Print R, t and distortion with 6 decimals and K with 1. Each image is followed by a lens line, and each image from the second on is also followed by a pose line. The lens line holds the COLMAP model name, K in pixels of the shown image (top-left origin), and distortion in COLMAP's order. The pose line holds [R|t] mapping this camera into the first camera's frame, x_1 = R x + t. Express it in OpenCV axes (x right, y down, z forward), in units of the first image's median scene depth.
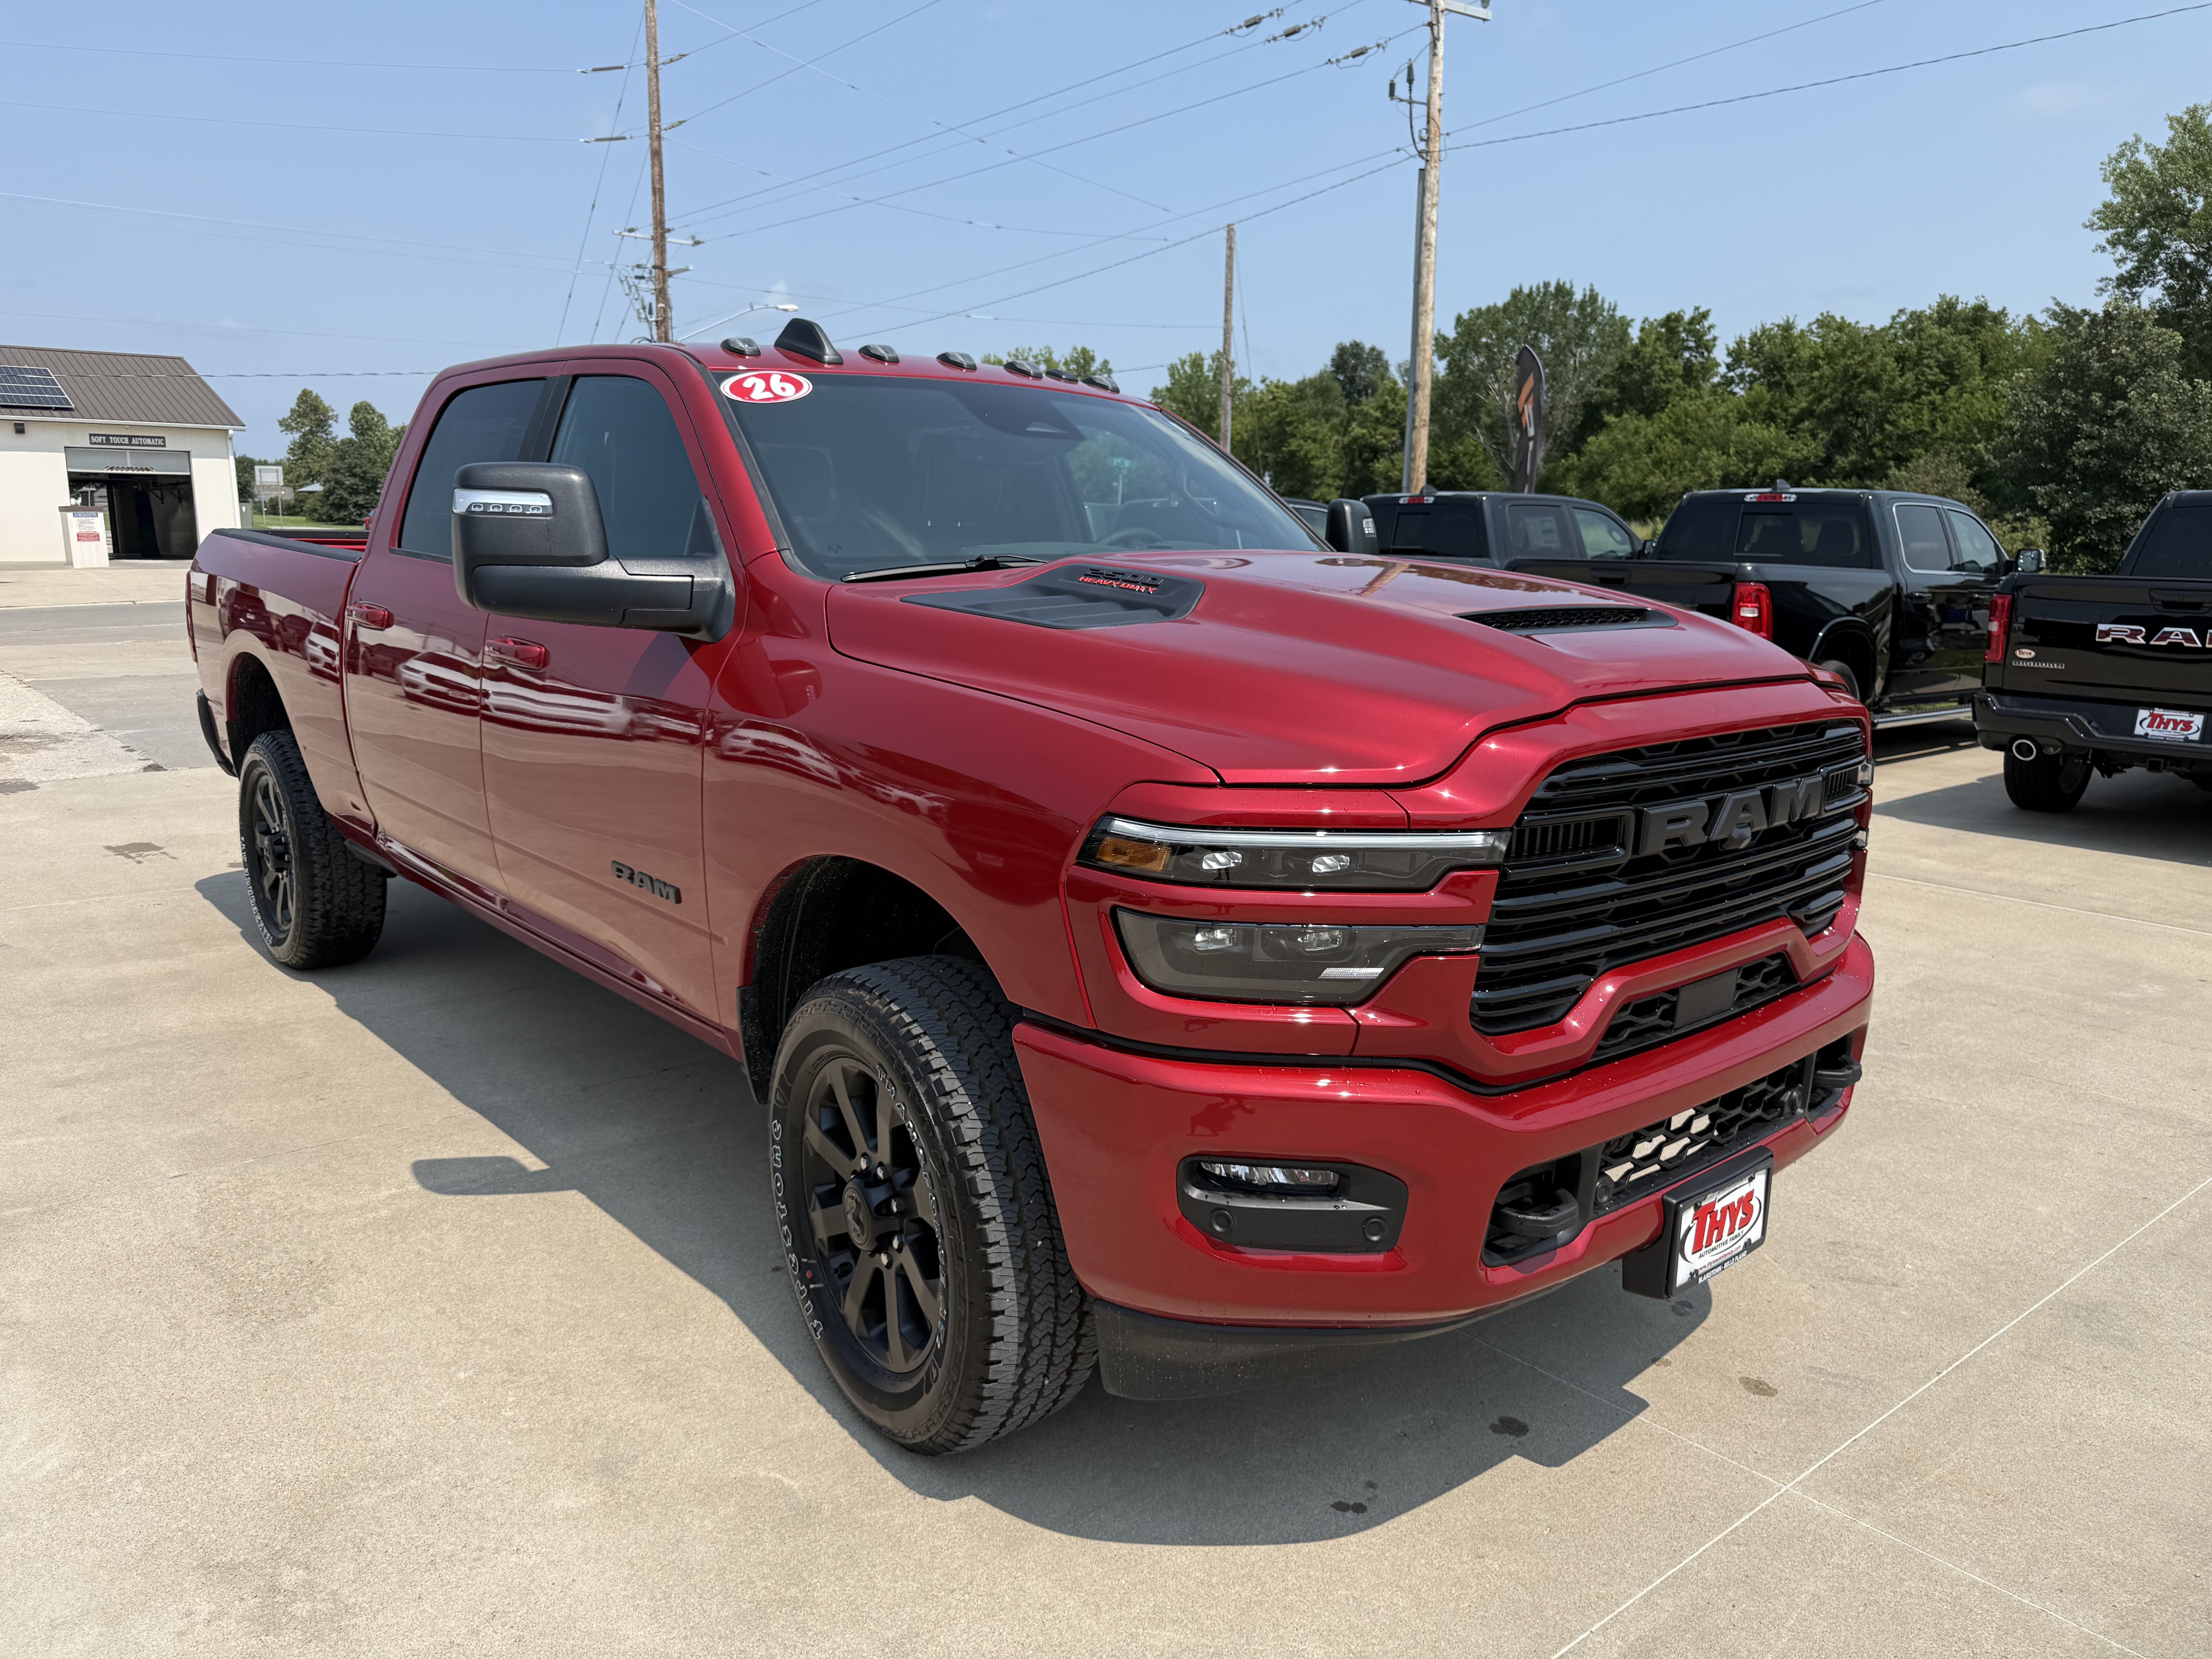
lens RADIAL K [[1597.2, 0, 1108.5], [0, 1597.2, 823.7], [0, 0, 1]] dist [0.029579, -0.050297]
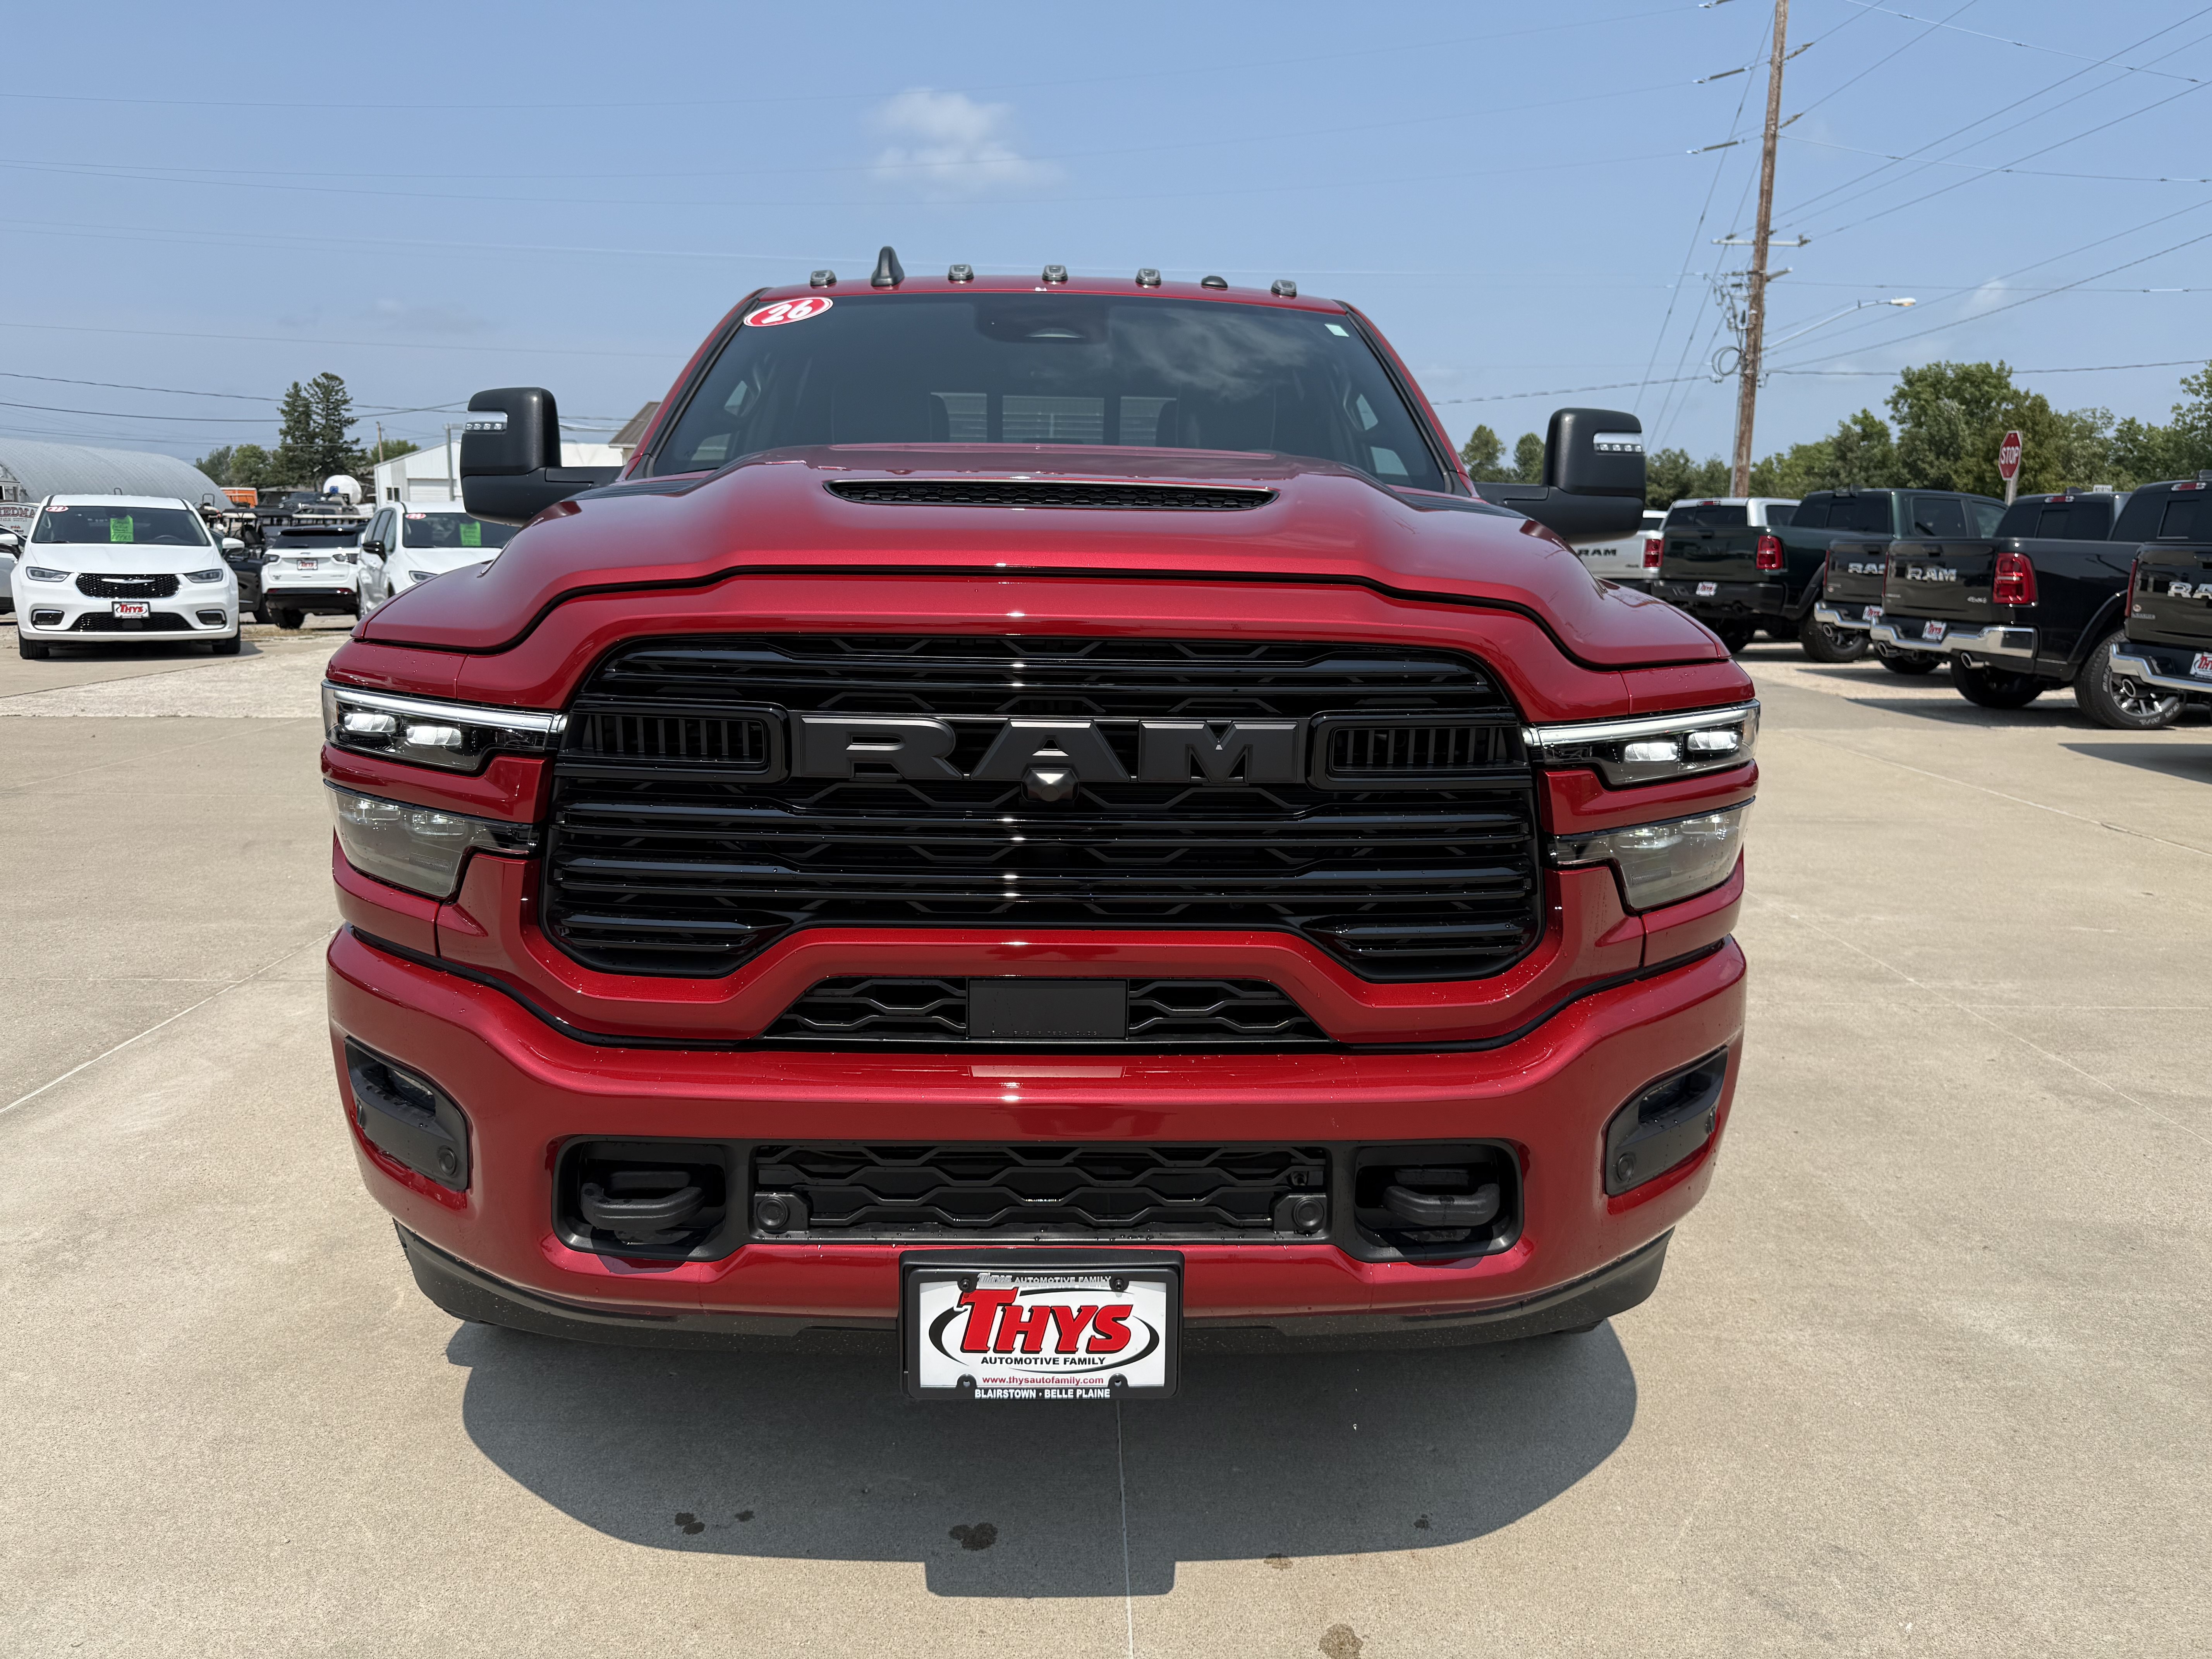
lens RADIAL K [[1597.2, 0, 1108.5], [0, 1597.2, 823.7], [0, 0, 1]] dist [0.029579, -0.050297]
pose [[0.763650, 0.111175, -0.635986, 0.068807], [-0.122316, 0.992136, 0.026563, 0.000272], [0.633938, 0.057506, 0.771243, 0.037994]]
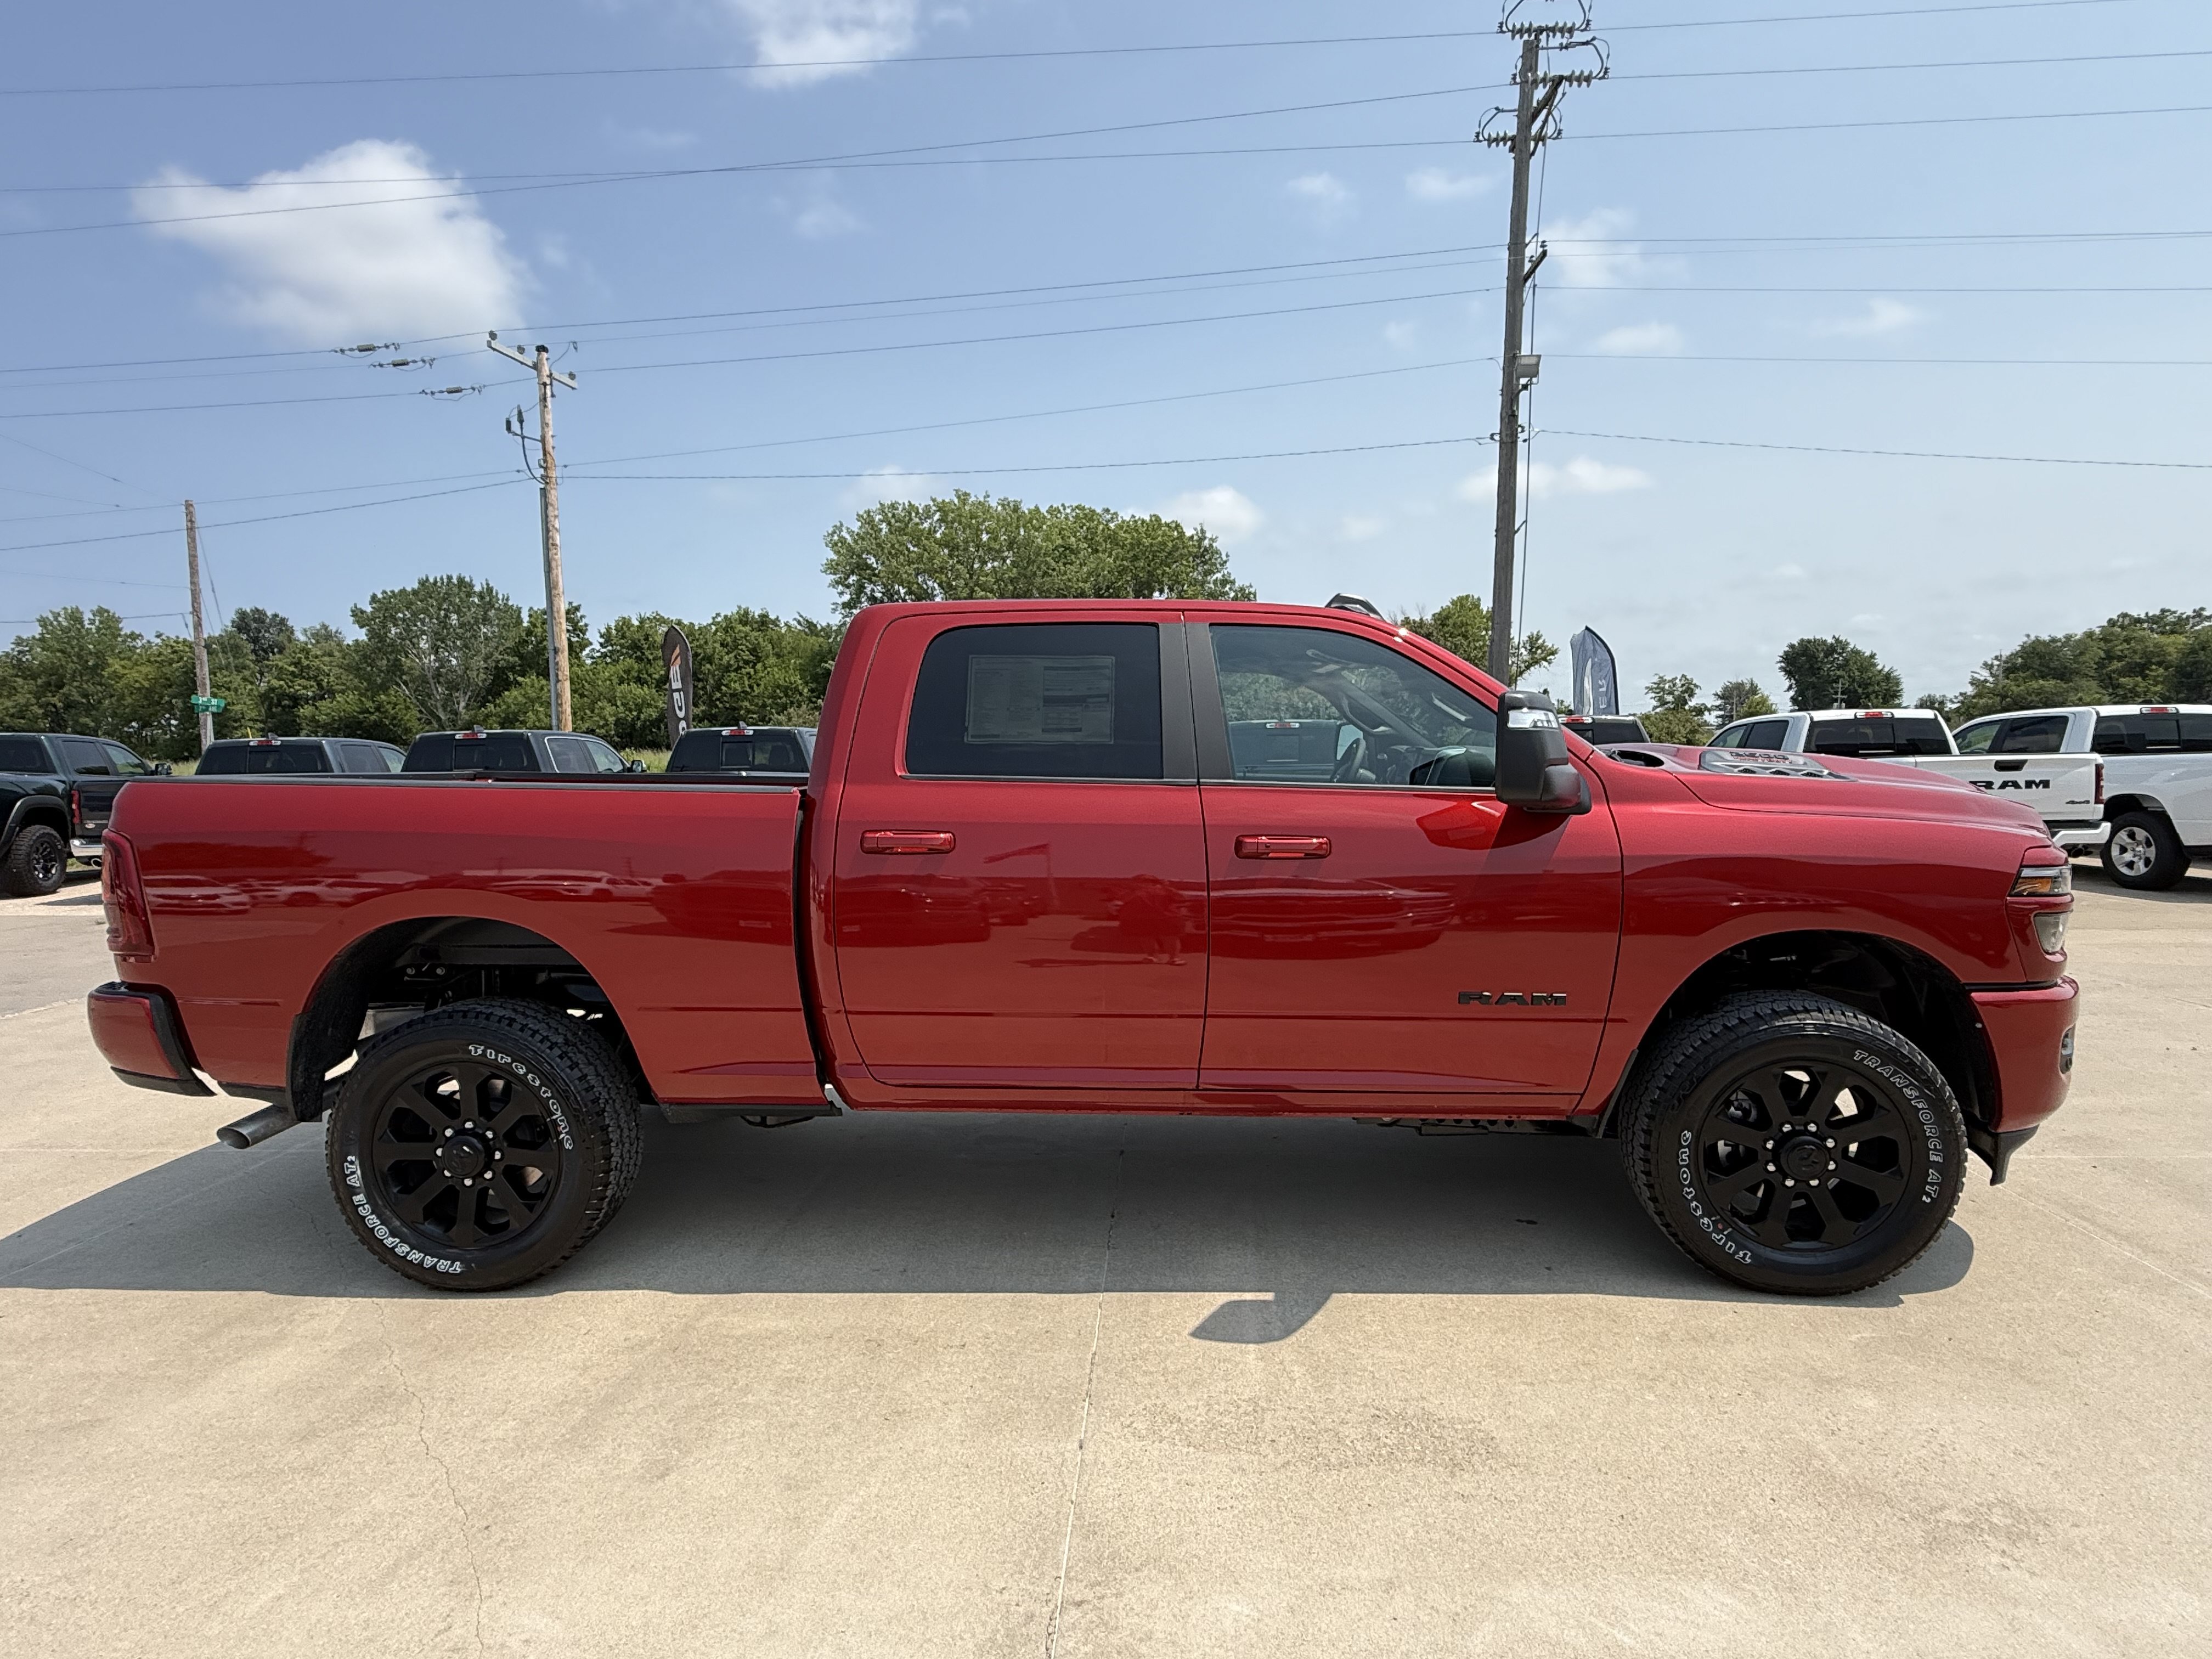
lens RADIAL K [[1124.5, 0, 1087.3], [0, 1124.5, 843.8], [0, 0, 1]] dist [-0.021157, 0.022164]
pose [[0.678277, -0.082660, 0.730142, -0.124257], [0.157952, 0.986826, -0.035013, -0.012286], [-0.717629, 0.139076, 0.682397, 0.061504]]
